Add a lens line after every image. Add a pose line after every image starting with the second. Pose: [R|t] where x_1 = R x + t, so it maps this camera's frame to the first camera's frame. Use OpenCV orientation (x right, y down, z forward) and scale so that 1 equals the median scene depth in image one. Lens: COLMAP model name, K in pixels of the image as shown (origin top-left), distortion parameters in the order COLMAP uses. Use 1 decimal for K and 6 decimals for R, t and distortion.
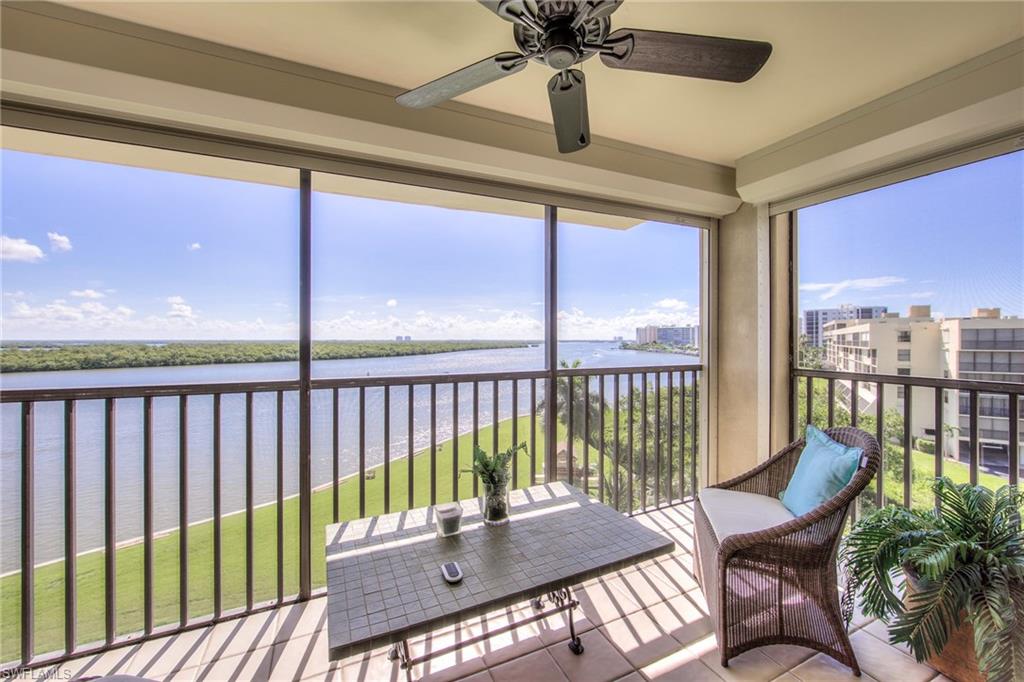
lens RADIAL K [[406.6, 0, 509.2], [0, 406.6, 341.6], [0, 0, 1]] dist [-0.005678, 0.001313]
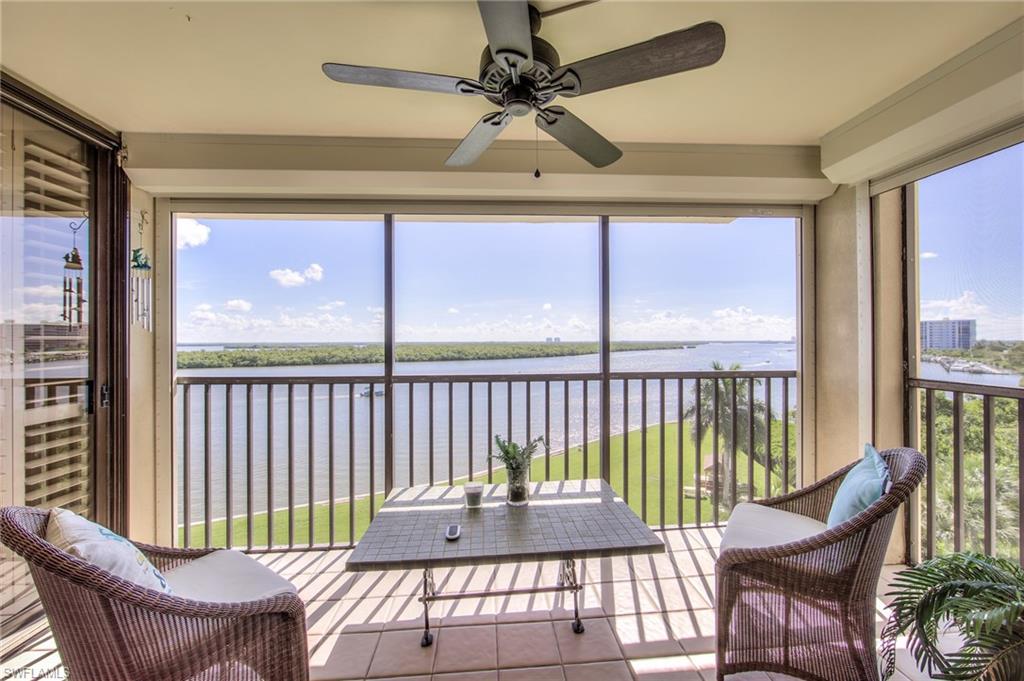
lens RADIAL K [[406.6, 0, 514.0], [0, 406.6, 340.5], [0, 0, 1]] dist [-0.005678, 0.001313]
pose [[0.934085, -0.005168, -0.357013, 0.243566], [0.003268, 0.999977, -0.005923, -0.006585], [0.357035, 0.004366, 0.934081, -0.050178]]
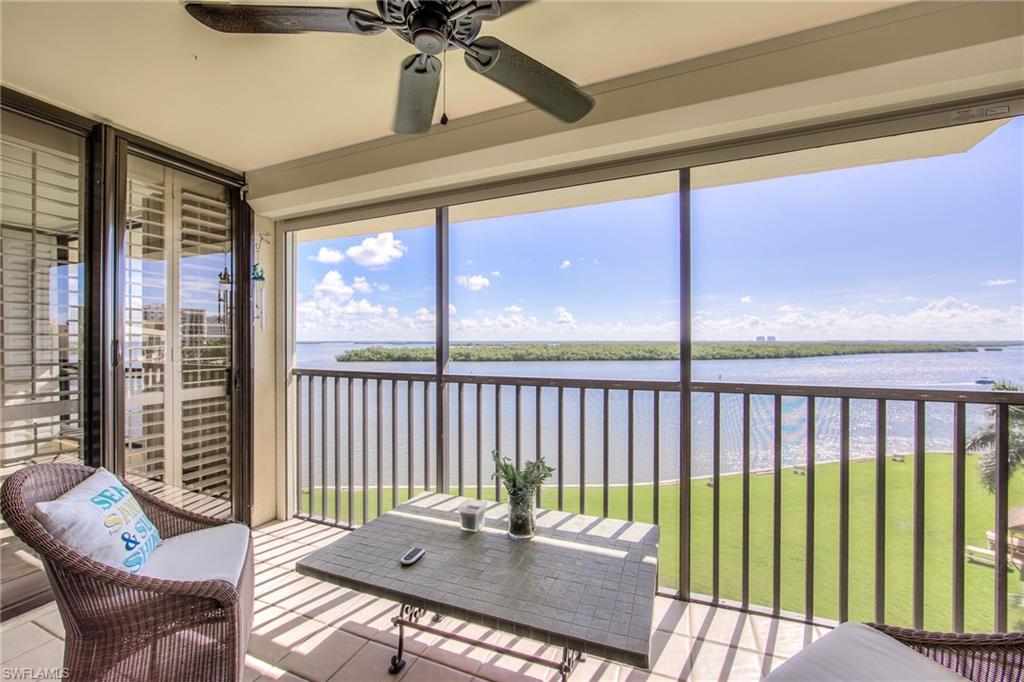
lens RADIAL K [[406.6, 0, 512.1], [0, 406.6, 340.6], [0, 0, 1]] dist [-0.005678, 0.001313]
pose [[0.677053, -0.000861, -0.735934, 0.425862], [-0.001965, 0.999994, -0.002978, -0.006150], [0.735932, 0.003462, 0.677047, 0.222945]]
